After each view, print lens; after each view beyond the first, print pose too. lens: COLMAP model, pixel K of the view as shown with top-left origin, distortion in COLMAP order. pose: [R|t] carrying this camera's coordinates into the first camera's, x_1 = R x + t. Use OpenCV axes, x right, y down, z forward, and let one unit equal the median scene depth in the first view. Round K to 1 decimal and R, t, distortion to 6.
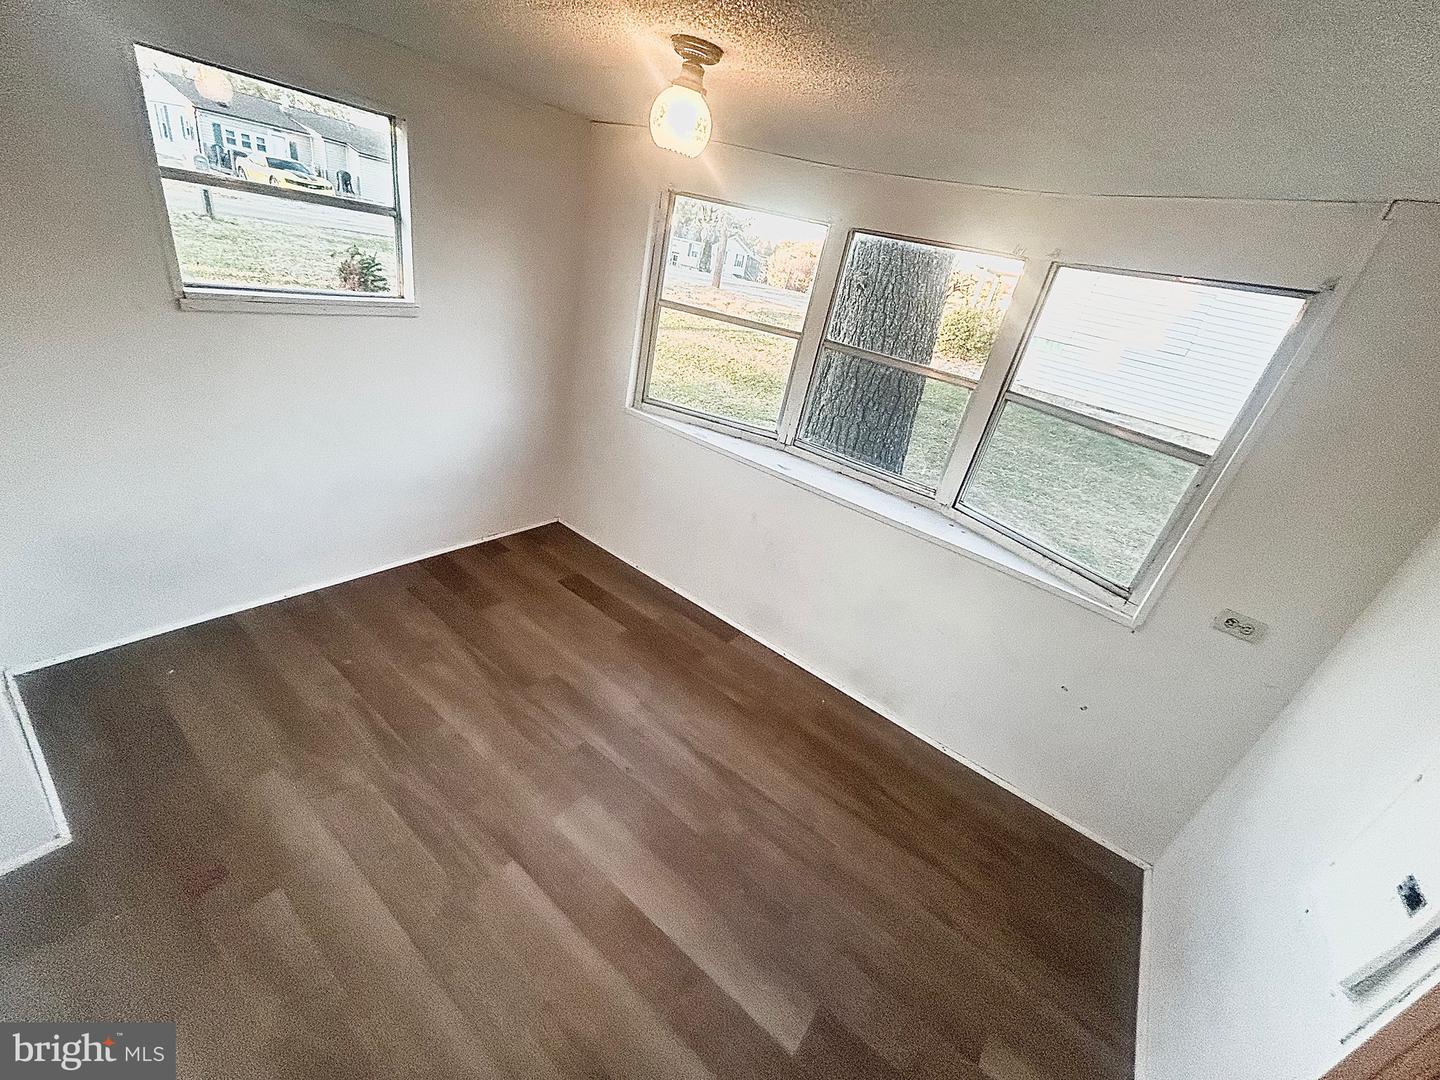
lens RADIAL K [[575.2, 0, 720.0], [0, 575.2, 540.0], [0, 0, 1]] dist [-0.001955, -0.000420]
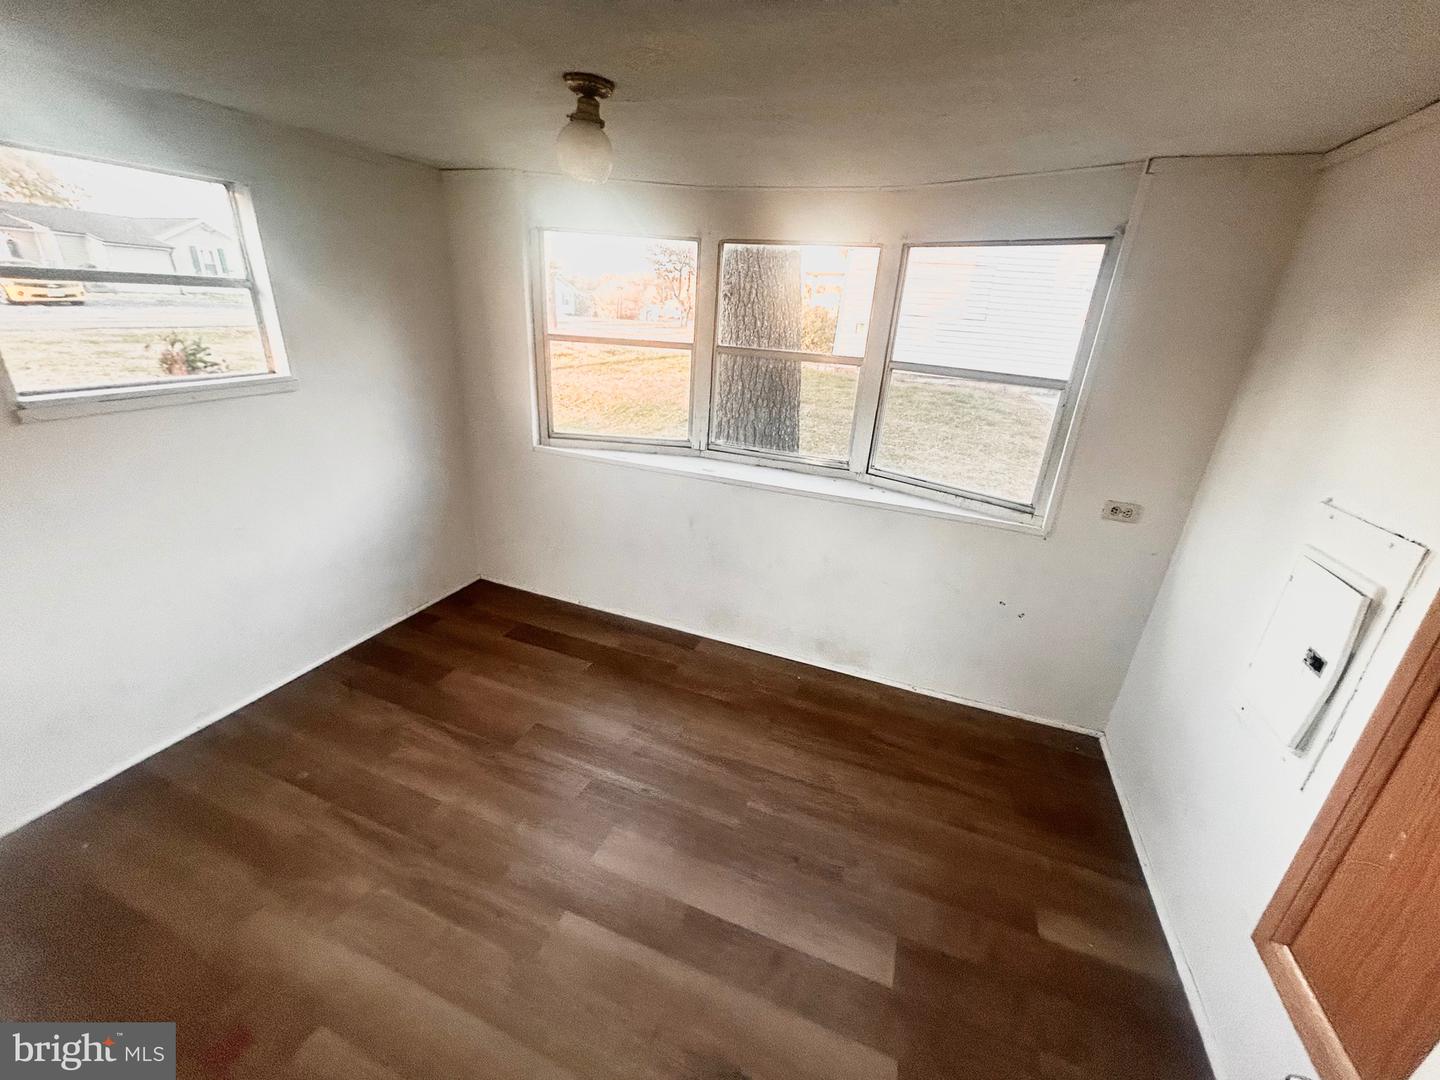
lens RADIAL K [[575.0, 0, 720.0], [0, 575.0, 540.0], [0, 0, 1]] dist [0.000684, -0.002521]
pose [[0.954096, -0.225544, 0.197053, -0.110376], [0.233552, 0.972176, -0.018078, 0.021841], [-0.187493, 0.063271, 0.980226, -0.018589]]
